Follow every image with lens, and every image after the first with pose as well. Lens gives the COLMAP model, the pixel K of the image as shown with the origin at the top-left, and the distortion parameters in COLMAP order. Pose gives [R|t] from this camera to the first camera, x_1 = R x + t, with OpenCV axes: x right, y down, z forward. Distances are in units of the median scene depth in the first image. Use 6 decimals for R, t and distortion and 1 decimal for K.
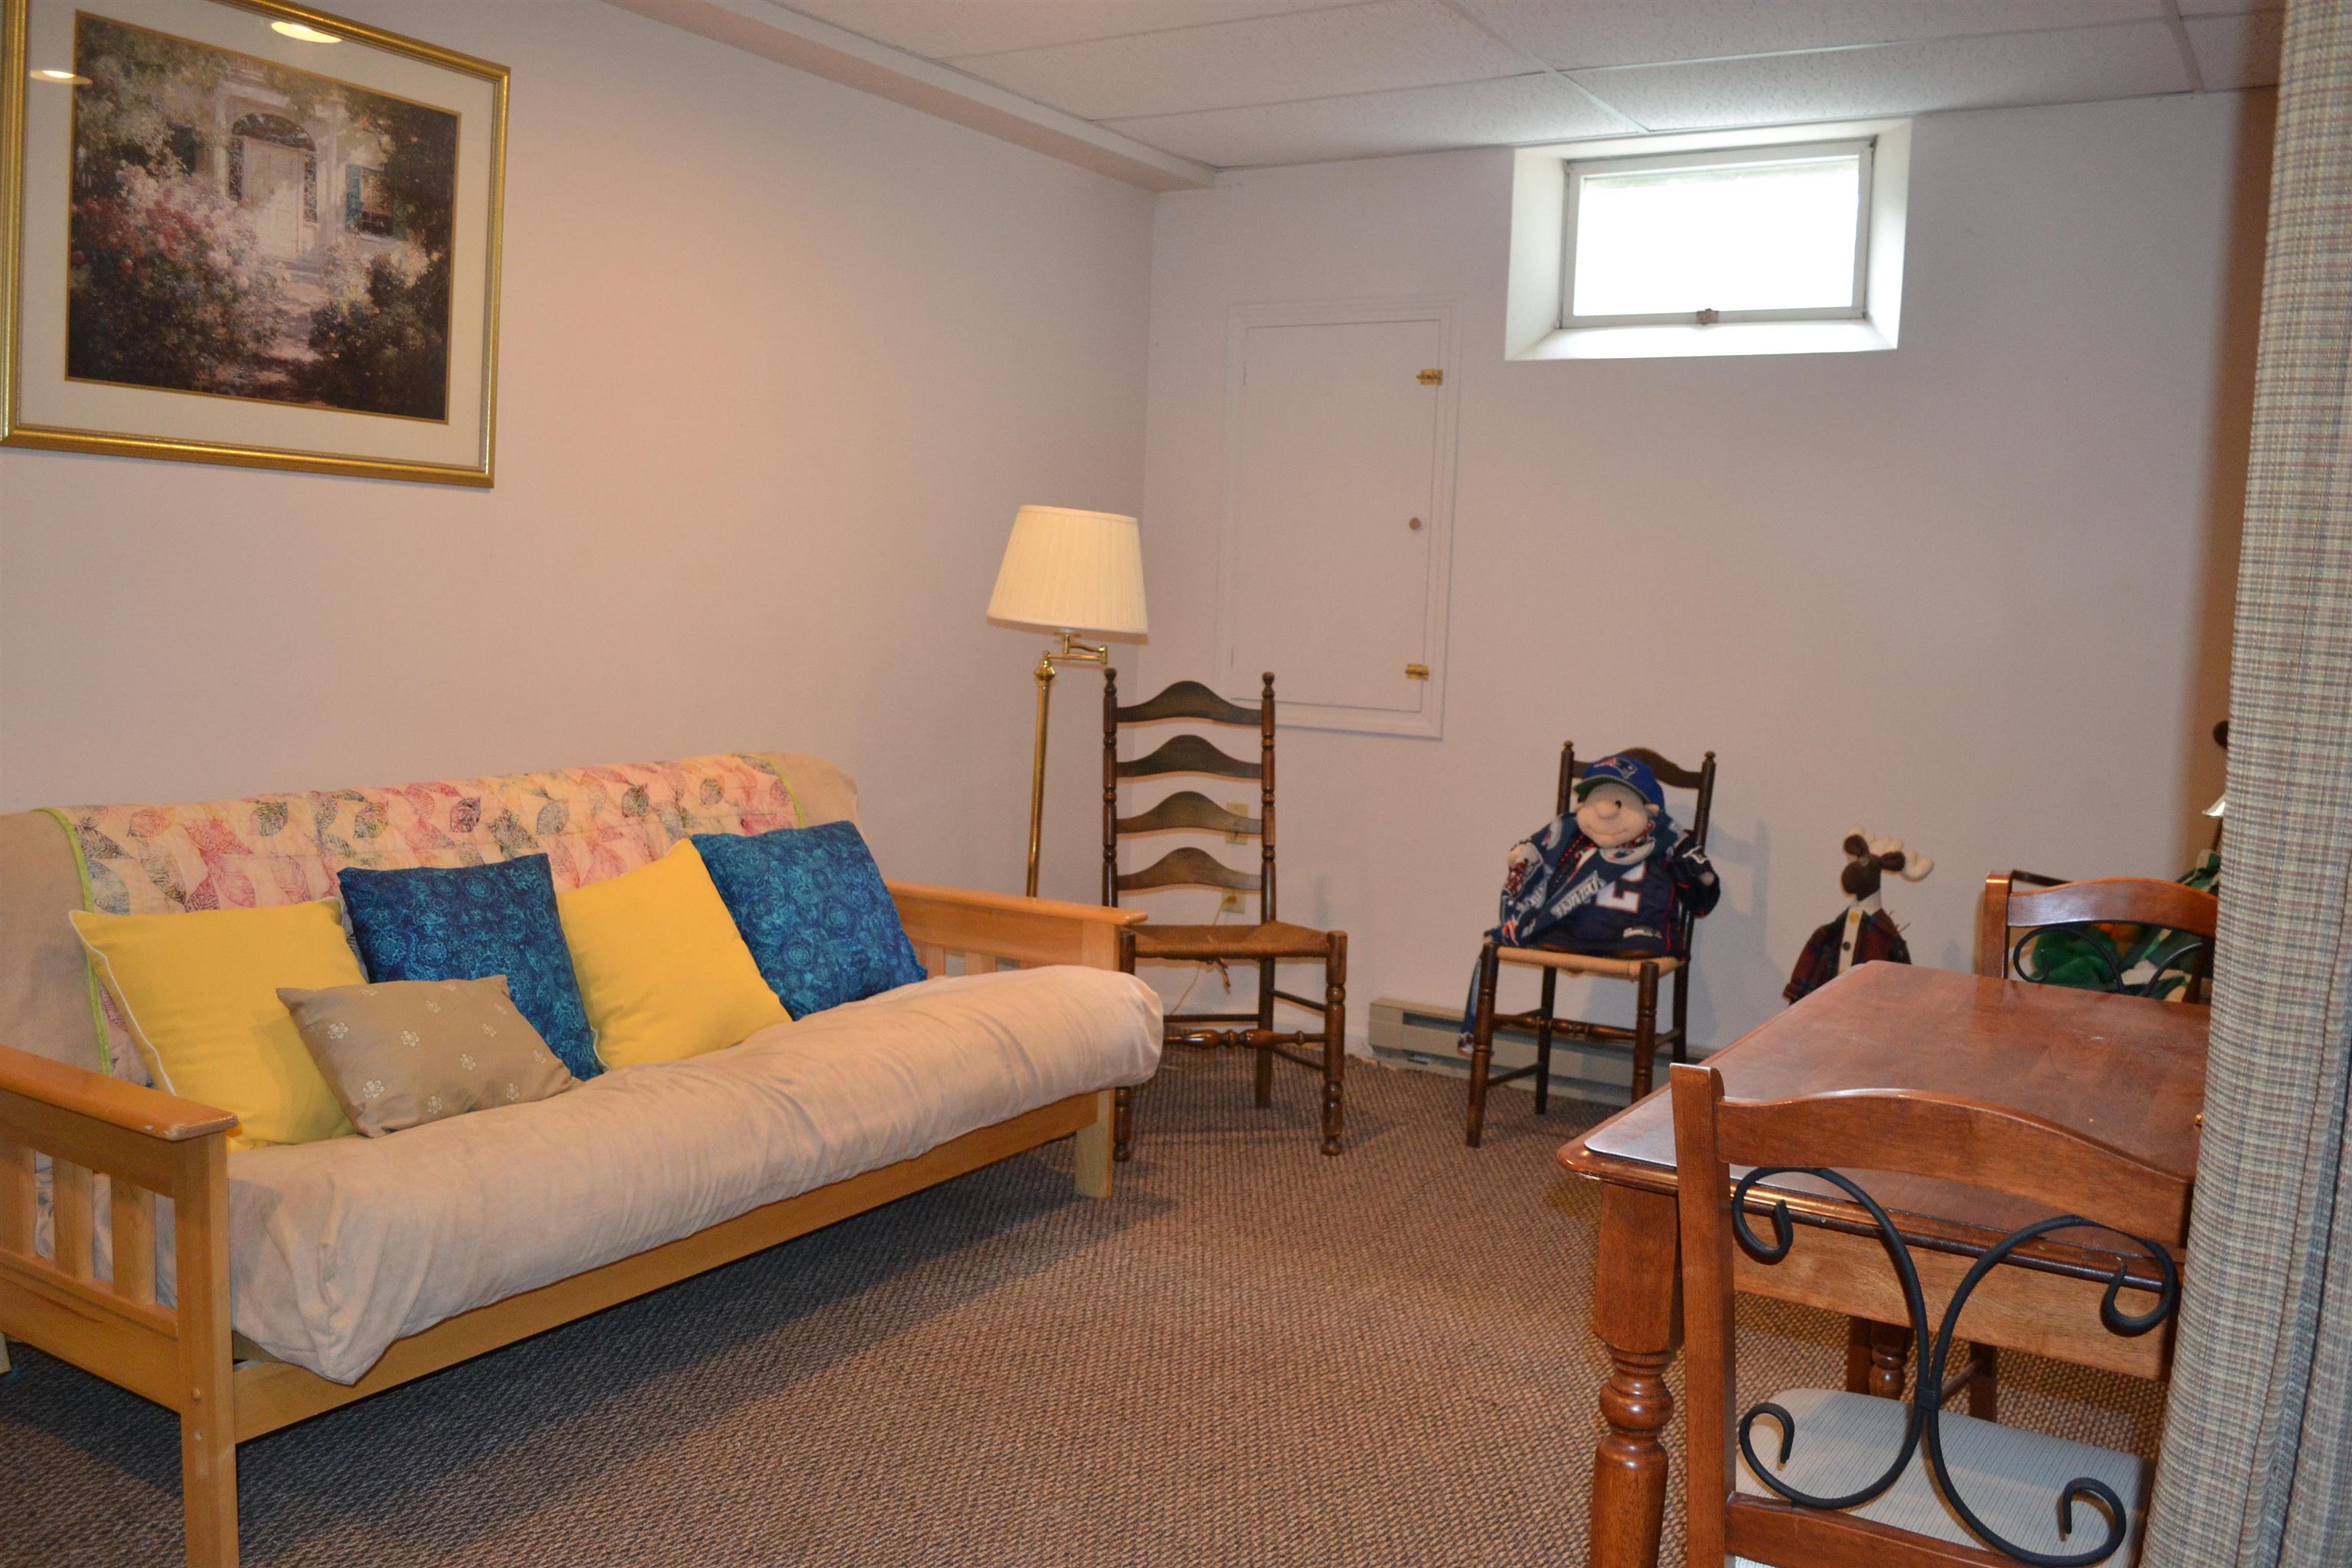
lens RADIAL K [[2001.1, 0, 1175.8], [0, 2001.1, 780.1], [0, 0, 1]] dist [-0.004967, -0.002350]
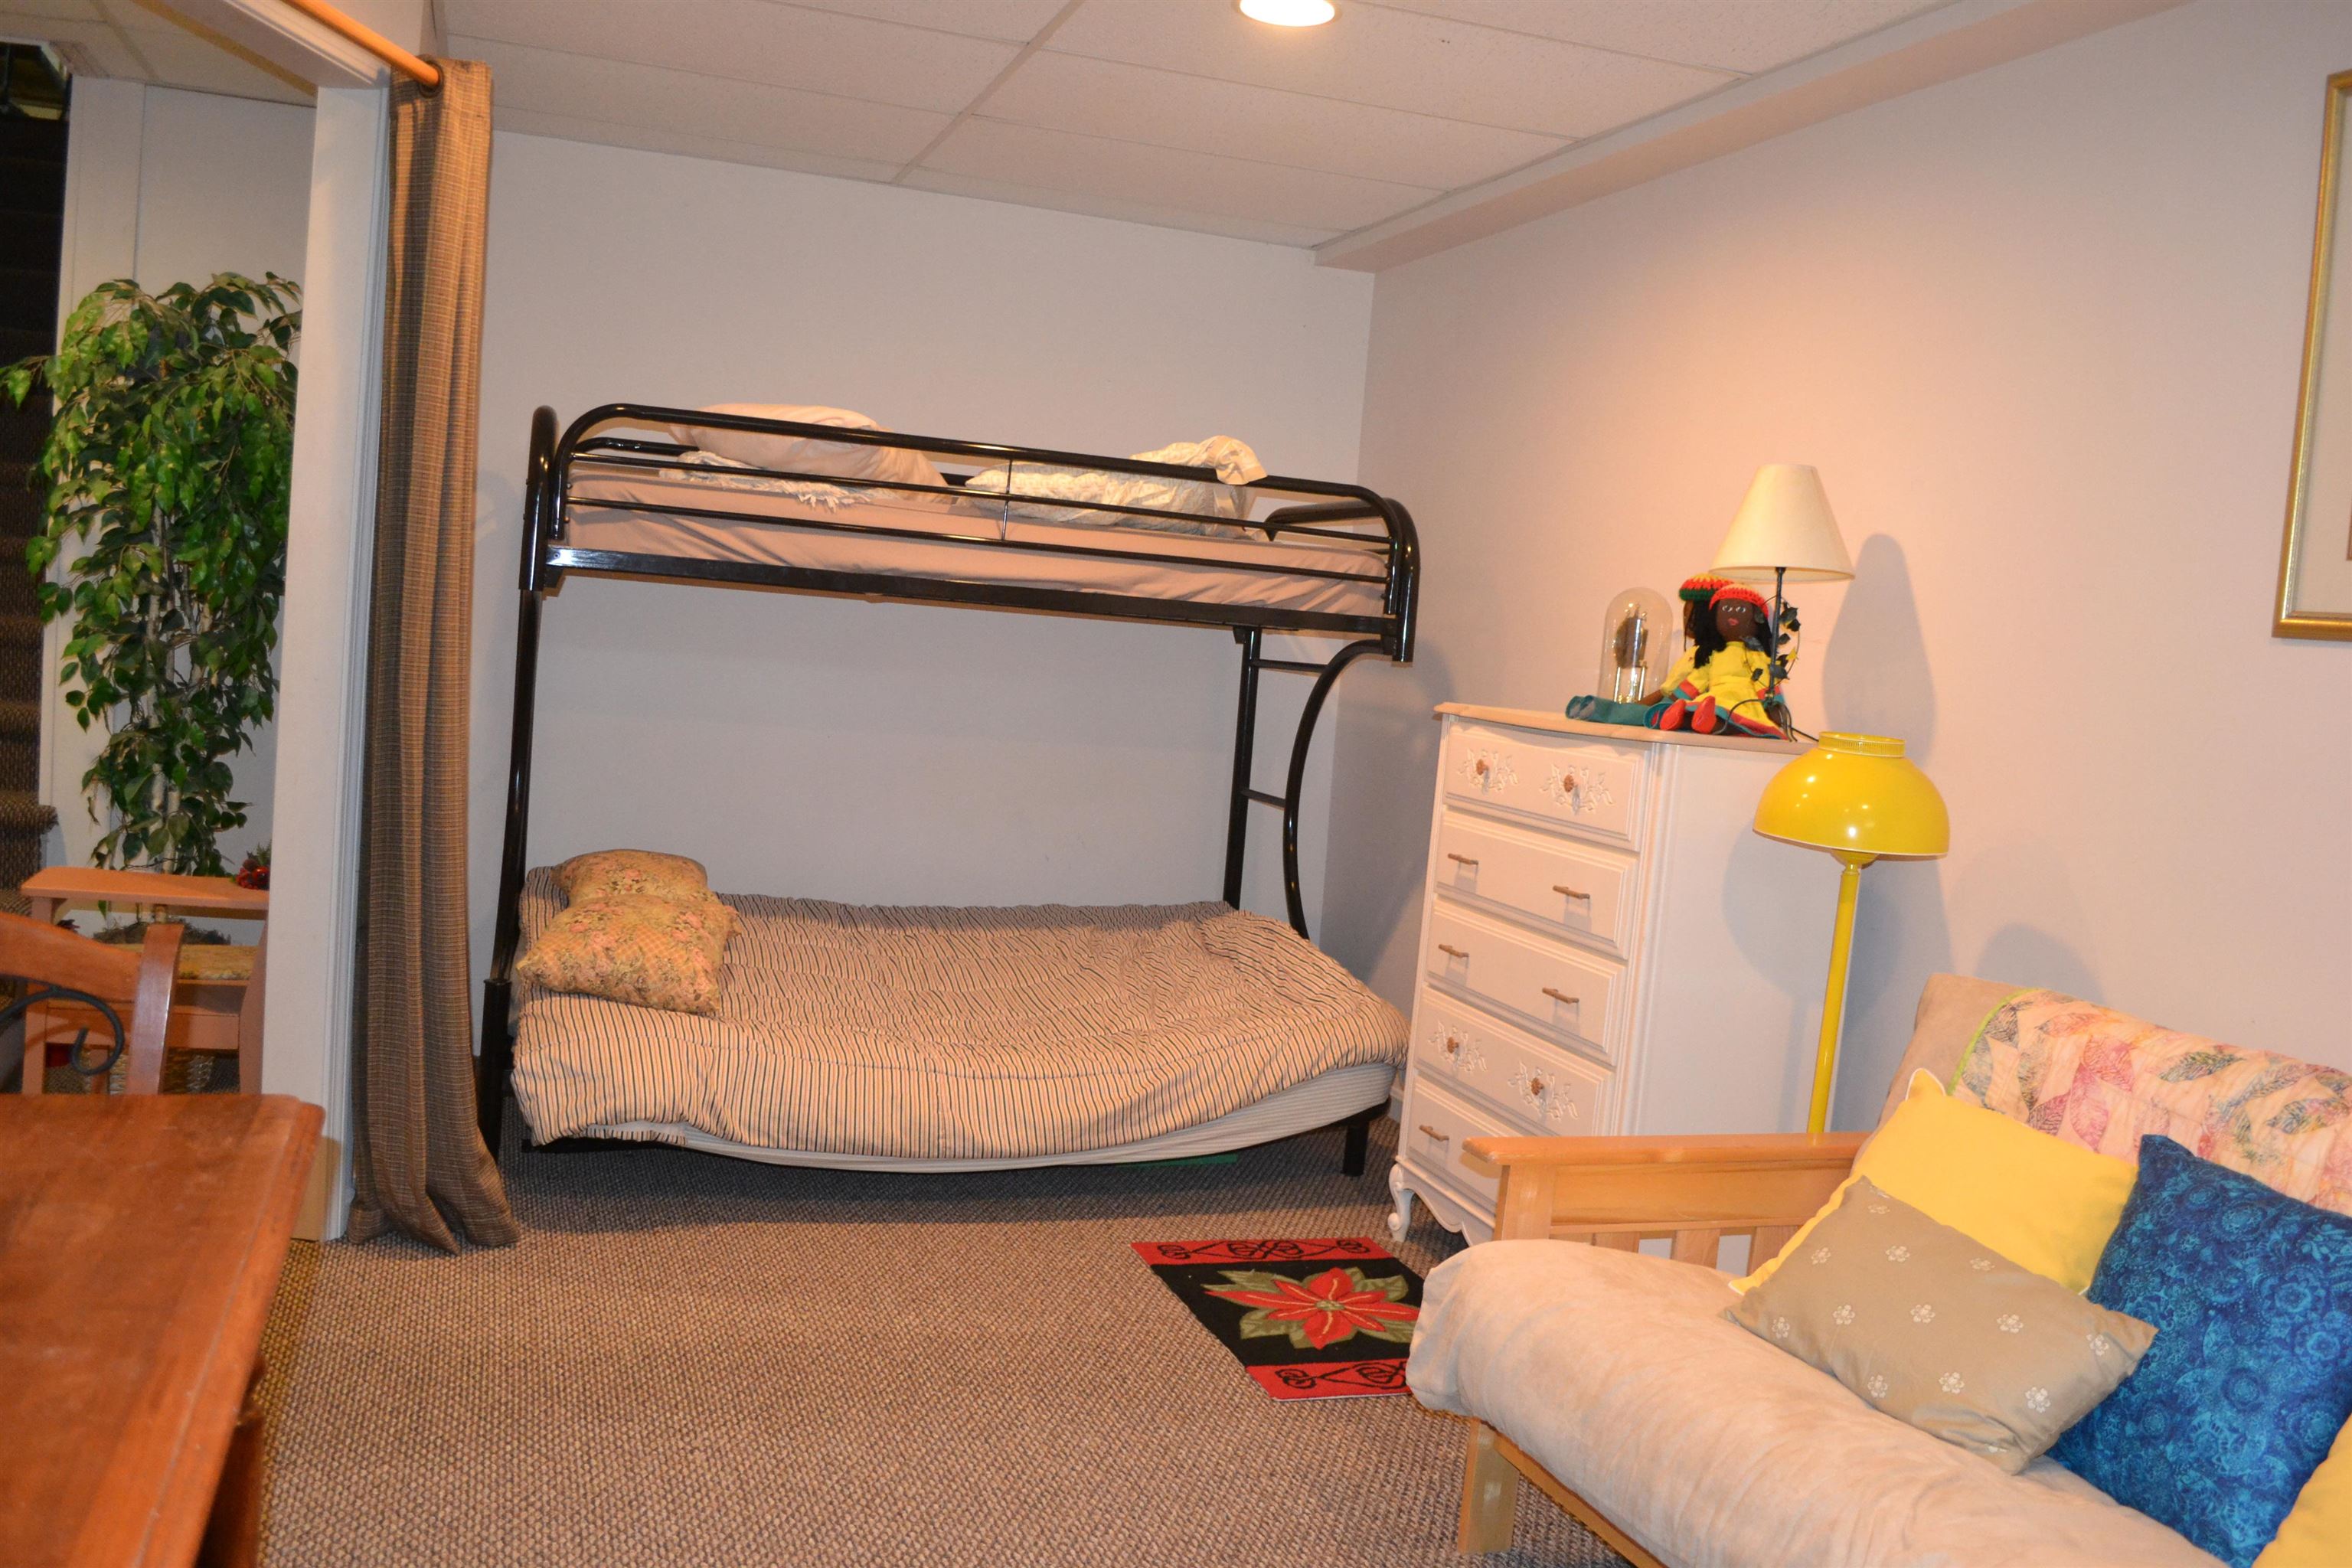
lens RADIAL K [[2001.1, 0, 1177.0], [0, 2001.1, 781.6], [0, 0, 1]] dist [-0.004967, -0.002350]
pose [[-0.632522, -0.033475, -0.773819, 0.450272], [-0.176218, 0.979085, 0.101687, -0.106013], [0.754230, 0.200679, -0.625191, 1.193796]]
